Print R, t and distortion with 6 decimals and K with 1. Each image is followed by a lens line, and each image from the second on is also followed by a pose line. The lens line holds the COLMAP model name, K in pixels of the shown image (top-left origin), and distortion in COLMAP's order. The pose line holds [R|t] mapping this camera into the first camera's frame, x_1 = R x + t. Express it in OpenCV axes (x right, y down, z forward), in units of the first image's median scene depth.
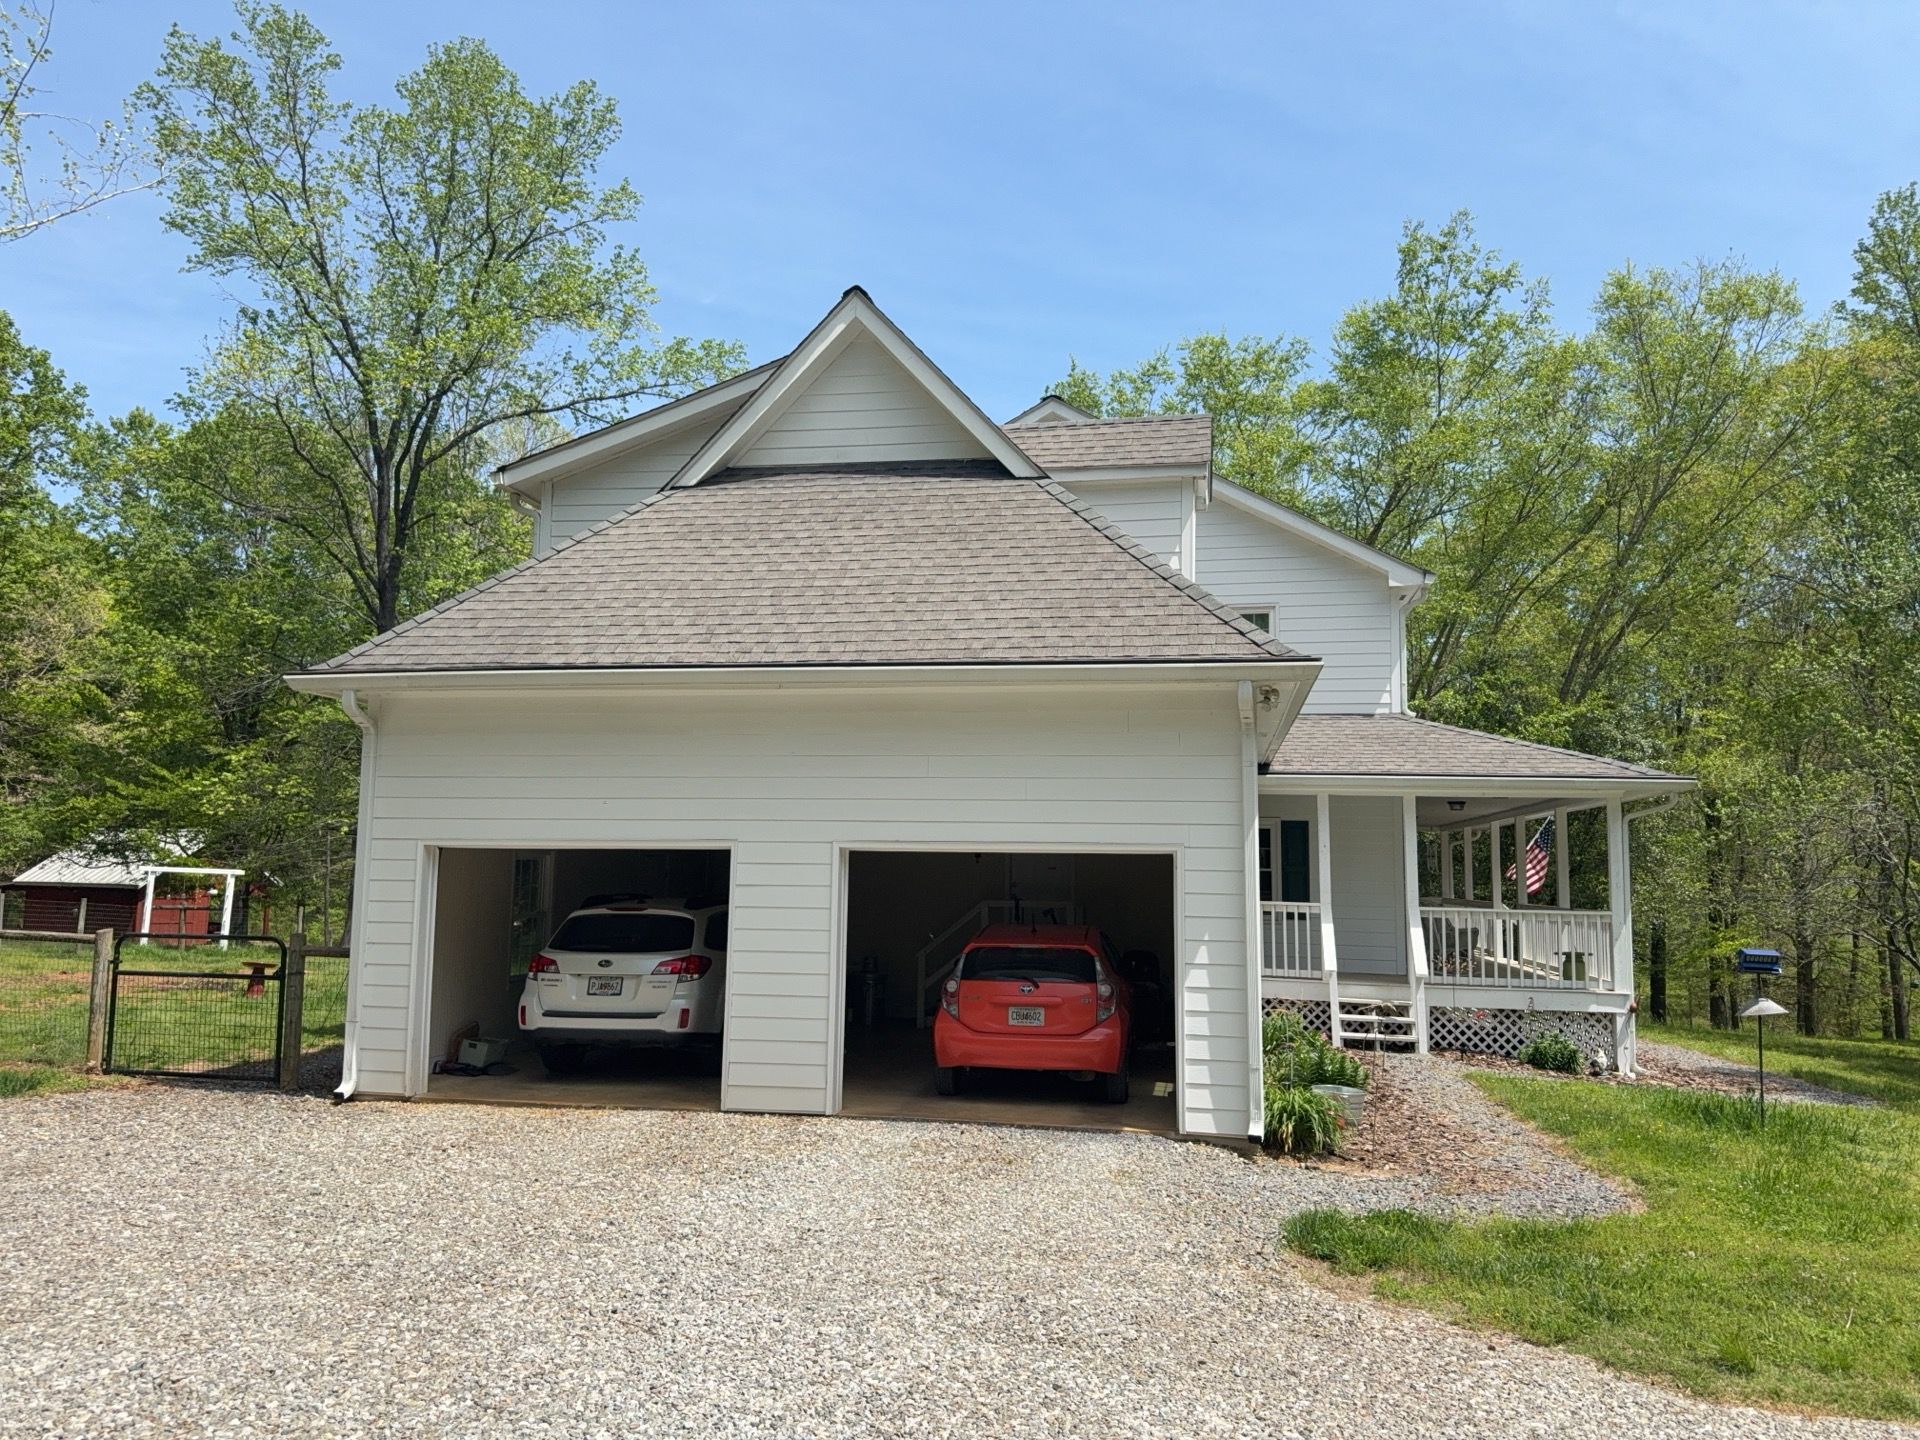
lens RADIAL K [[1432.6, 0, 968.0], [0, 1432.6, 710.1], [0, 0, 1]] dist [0.000913, -0.000810]
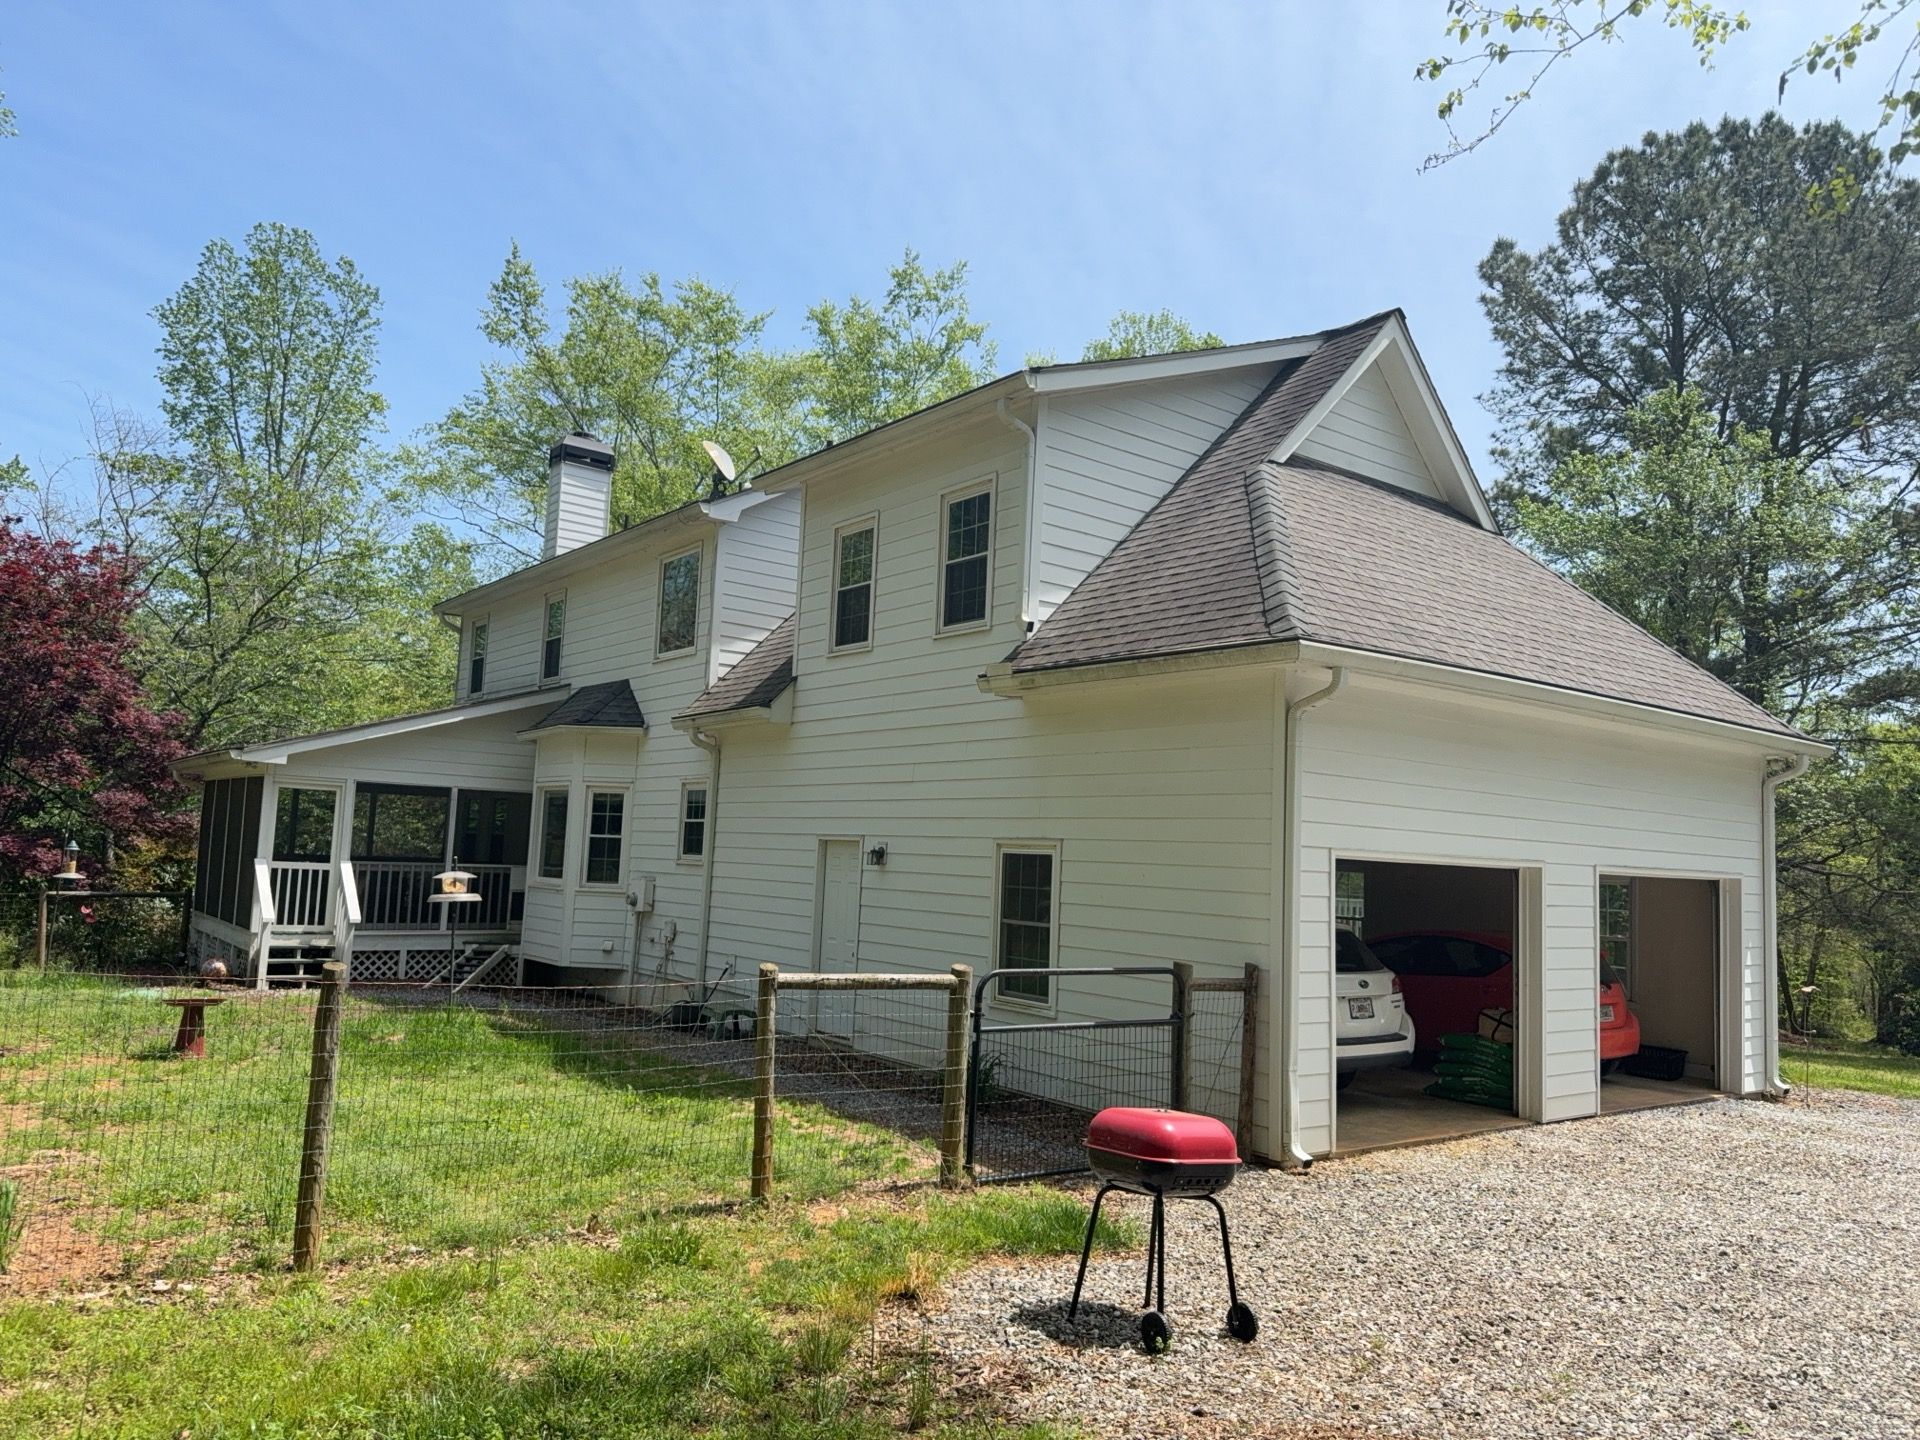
lens RADIAL K [[1389.6, 0, 960.0], [0, 1389.6, 720.0], [0, 0, 1]] dist [0.008580, 0.001336]
pose [[0.668374, 0.085238, 0.738925, -1.027141], [-0.120271, 0.992725, -0.005727, 0.040279], [-0.734037, -0.085043, 0.673763, 0.554775]]
